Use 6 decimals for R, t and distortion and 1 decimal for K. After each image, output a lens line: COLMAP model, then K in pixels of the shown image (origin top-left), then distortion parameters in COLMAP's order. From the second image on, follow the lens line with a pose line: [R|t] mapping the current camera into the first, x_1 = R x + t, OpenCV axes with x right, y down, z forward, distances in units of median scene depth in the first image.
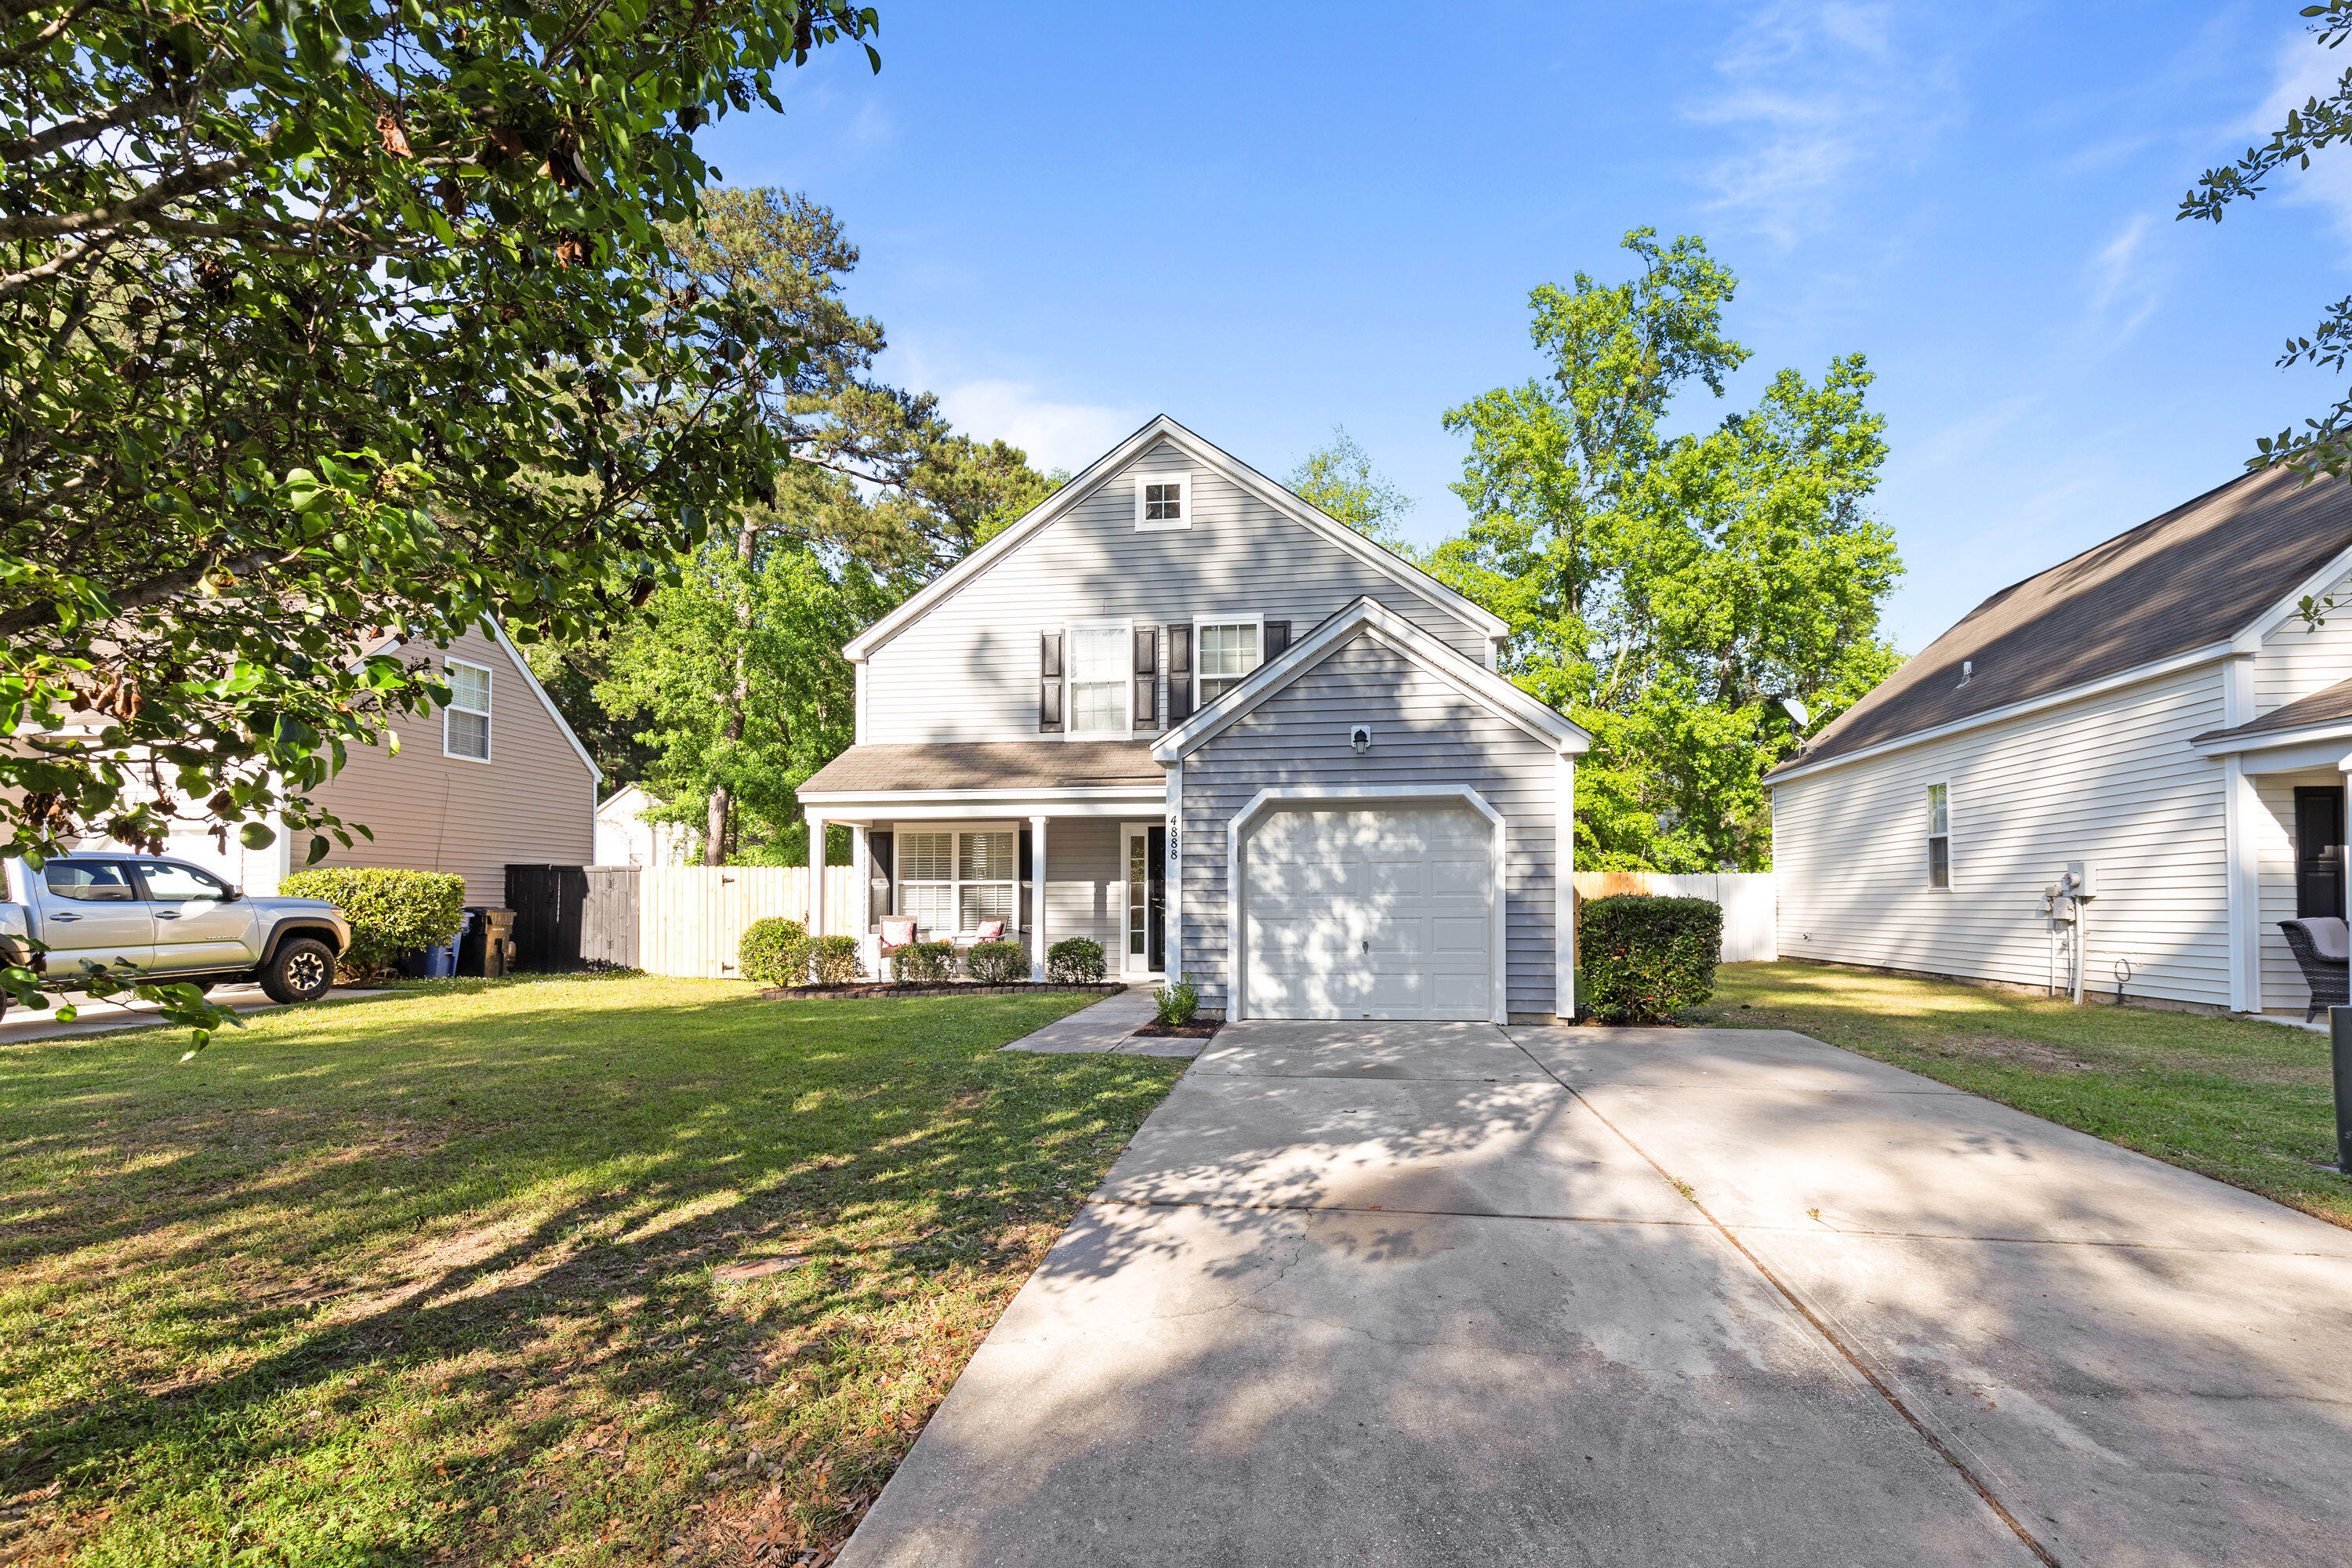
lens RADIAL K [[1068.2, 0, 1214.6], [0, 1068.2, 884.2], [0, 0, 1]] dist [0.003622, -0.000800]
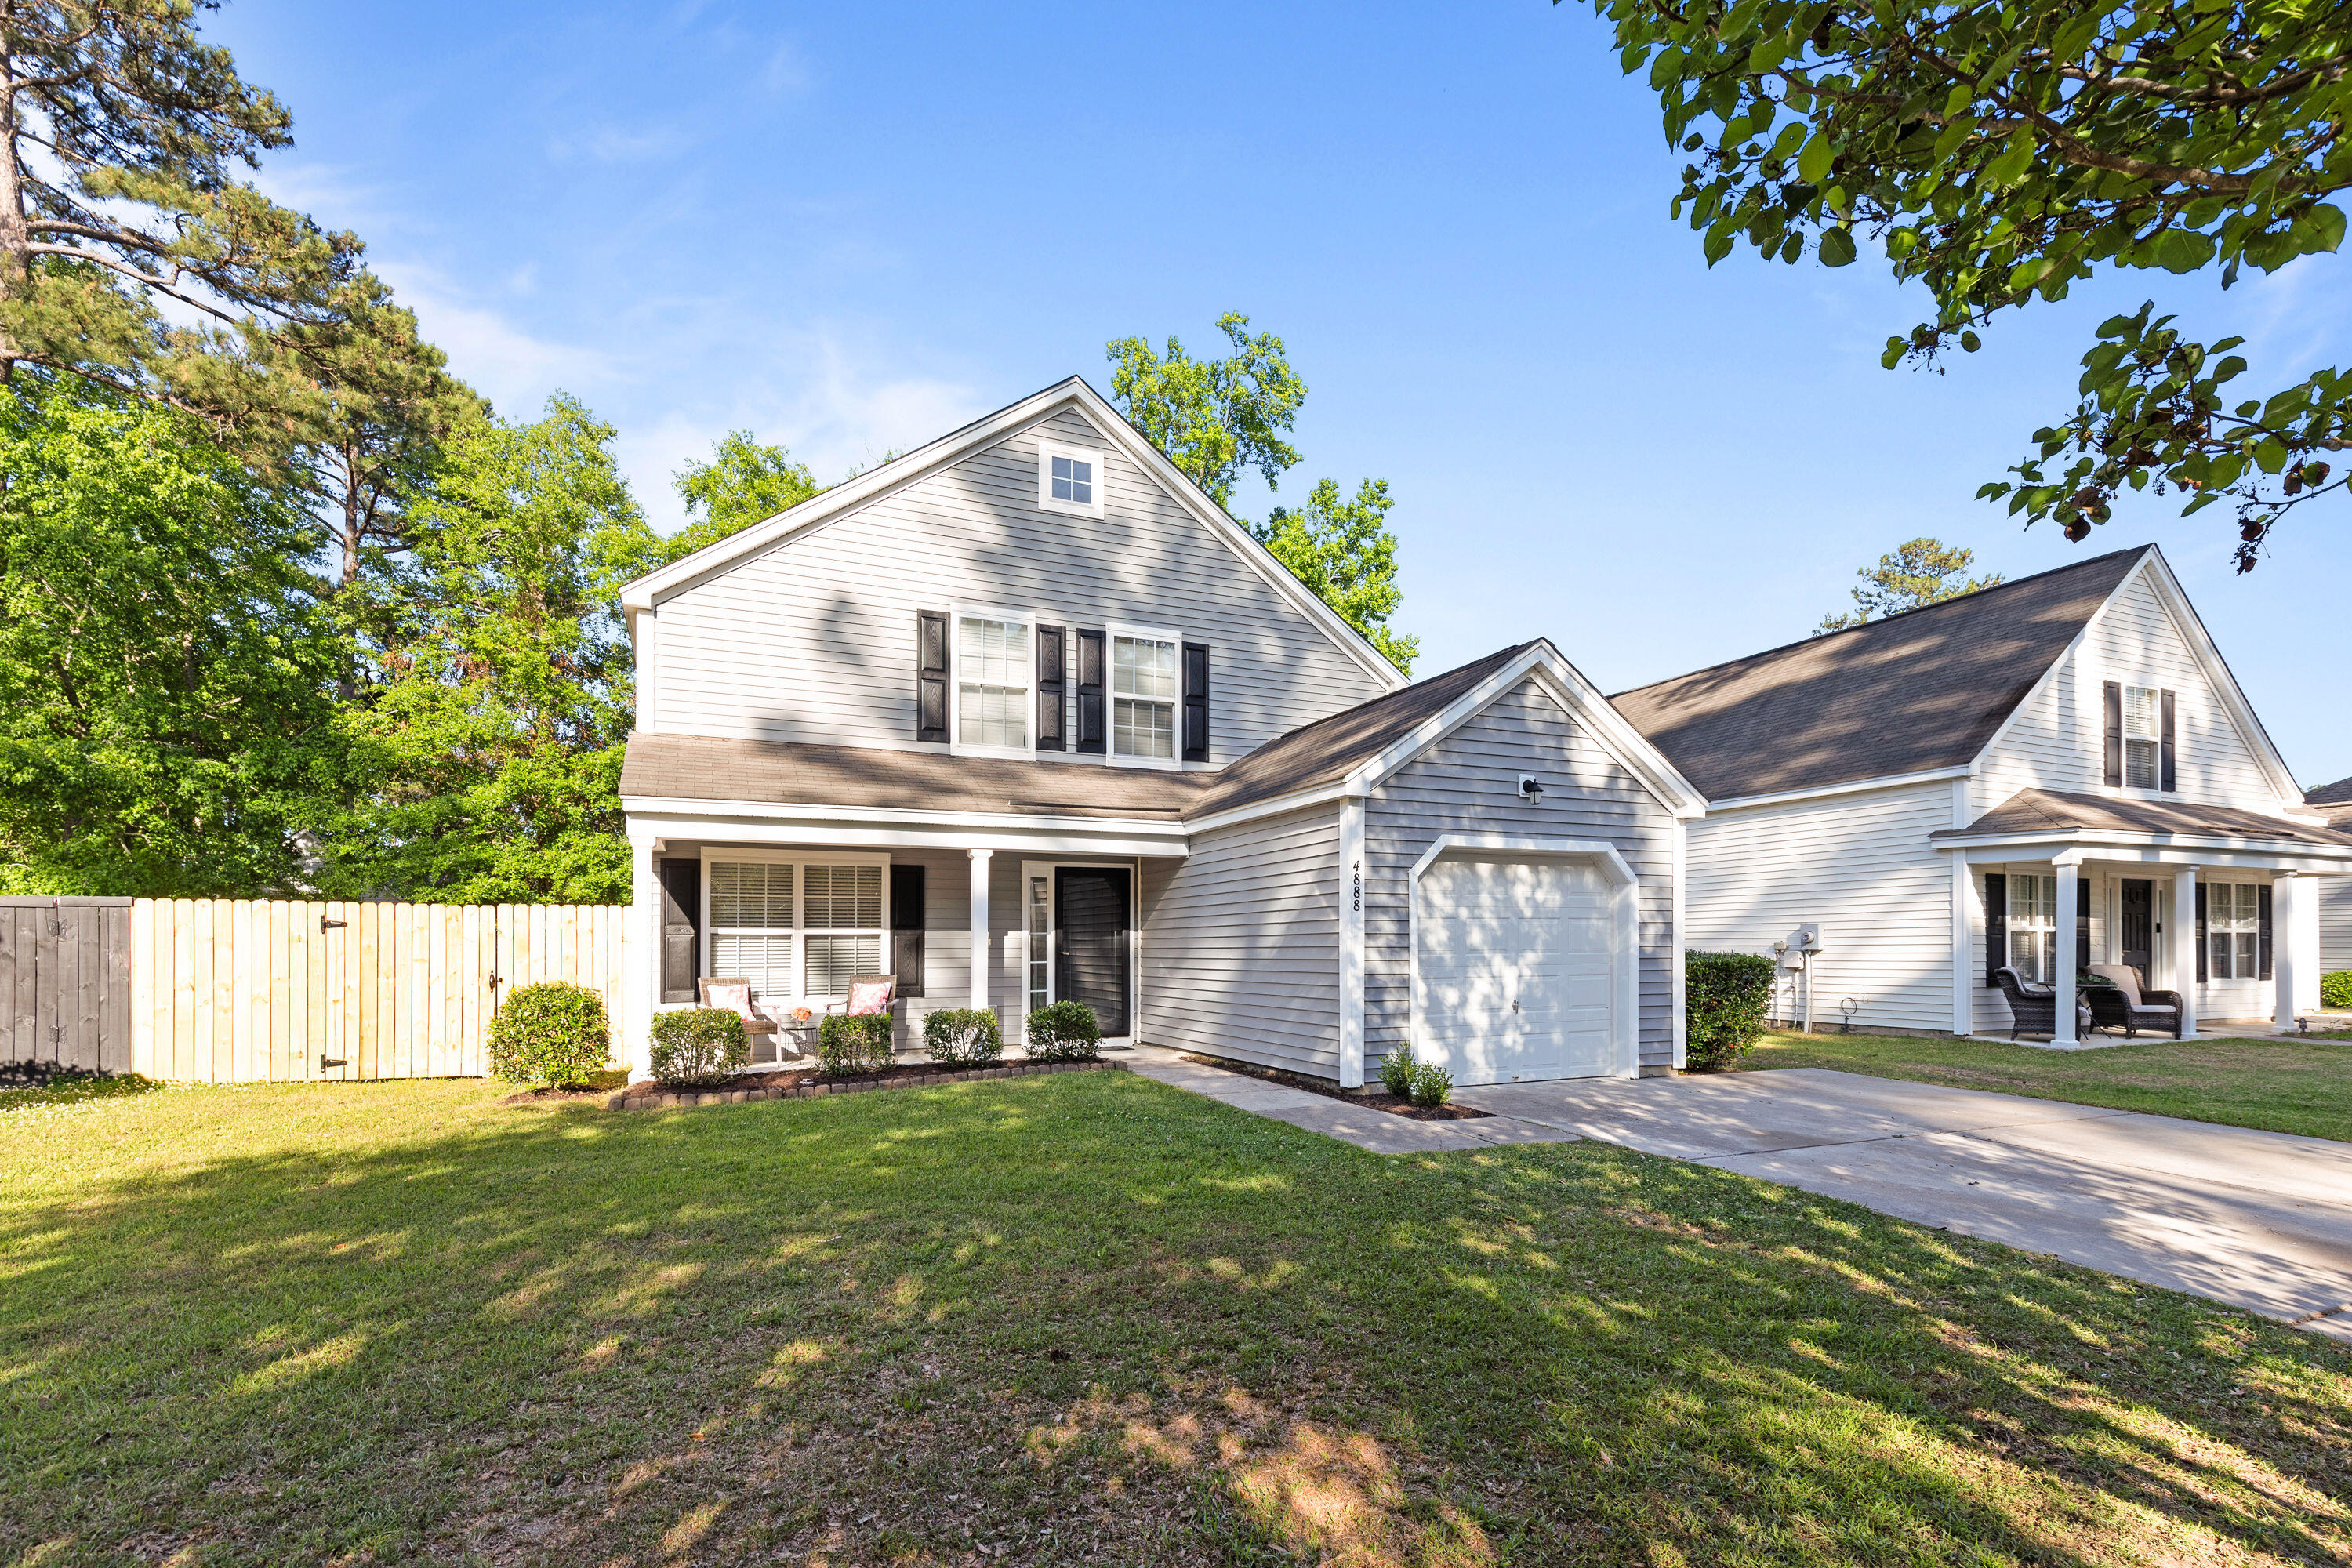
lens RADIAL K [[1068.2, 0, 1245.4], [0, 1068.2, 950.1], [0, 0, 1]] dist [0.003622, -0.000800]
pose [[0.851165, -0.001330, 0.524896, -0.369027], [-0.008358, 0.999836, 0.016087, -0.002969], [-0.524831, -0.018080, 0.851014, 0.205197]]
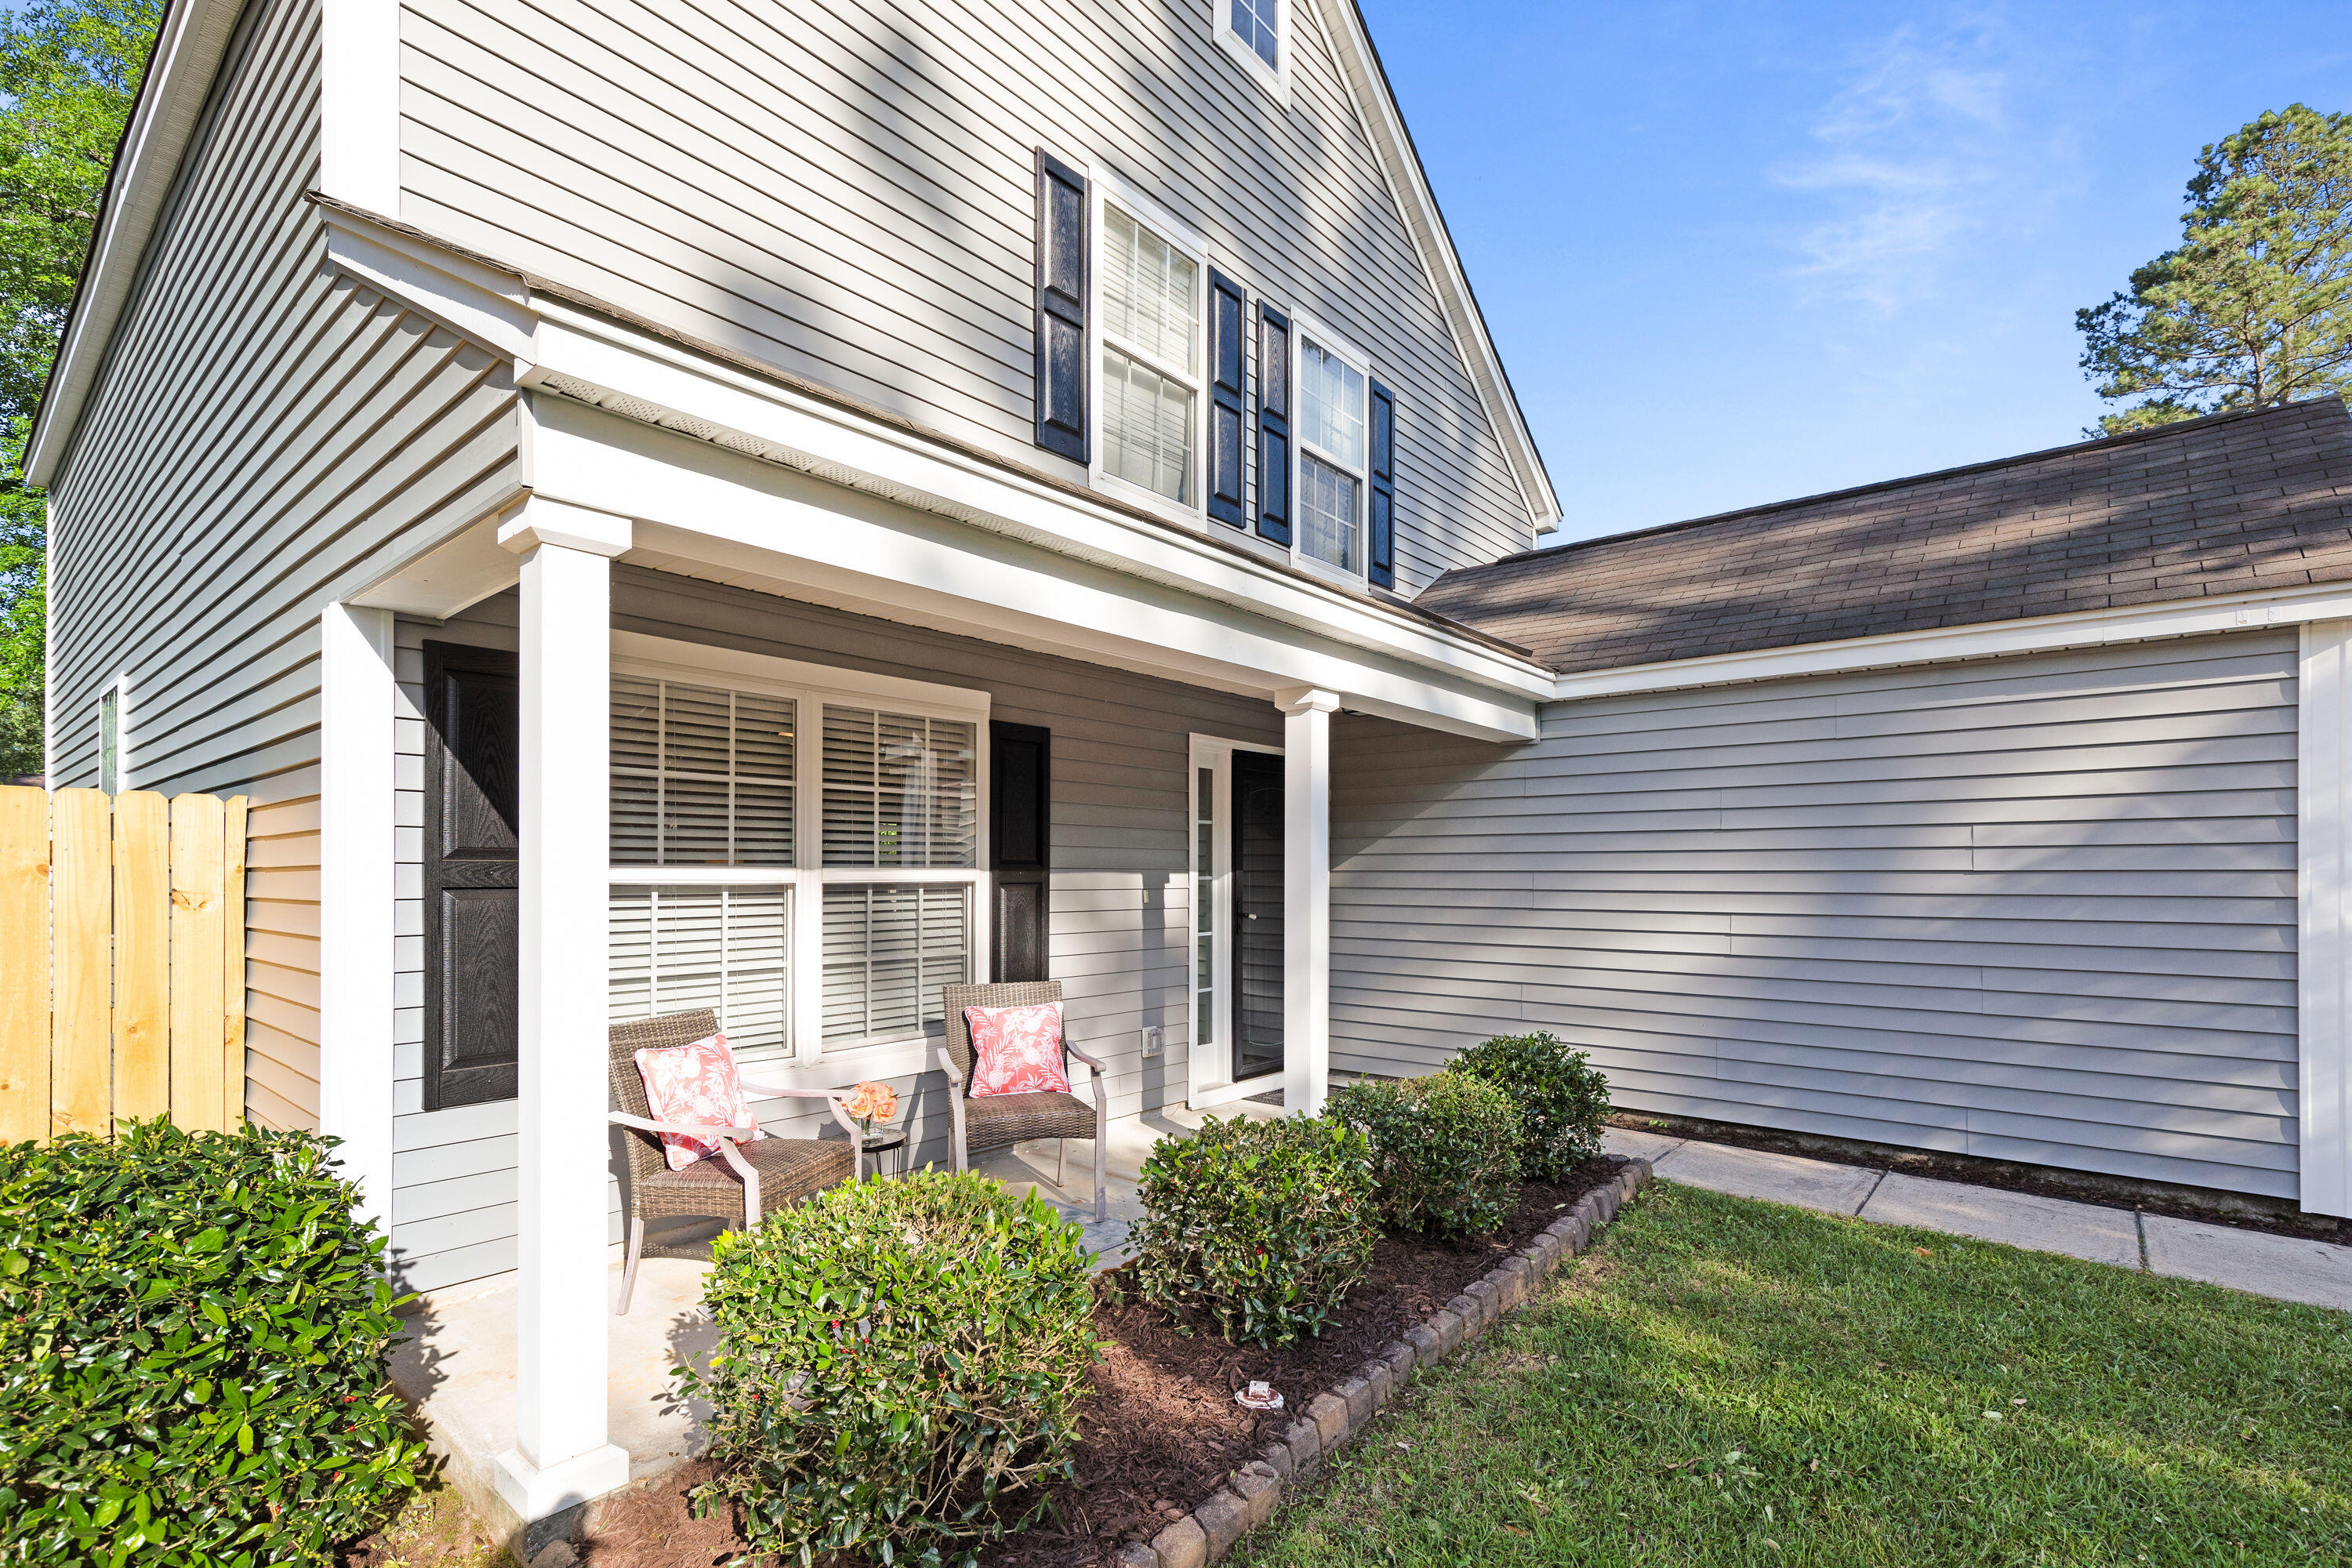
lens RADIAL K [[1068.2, 0, 1230.0], [0, 1068.2, 888.4], [0, 0, 1]] dist [0.003622, -0.000800]
pose [[0.536833, -0.008783, 0.843643, -0.422594], [-0.015504, 0.999674, 0.020273, -0.005647], [-0.843546, -0.023963, 0.536522, 0.755319]]
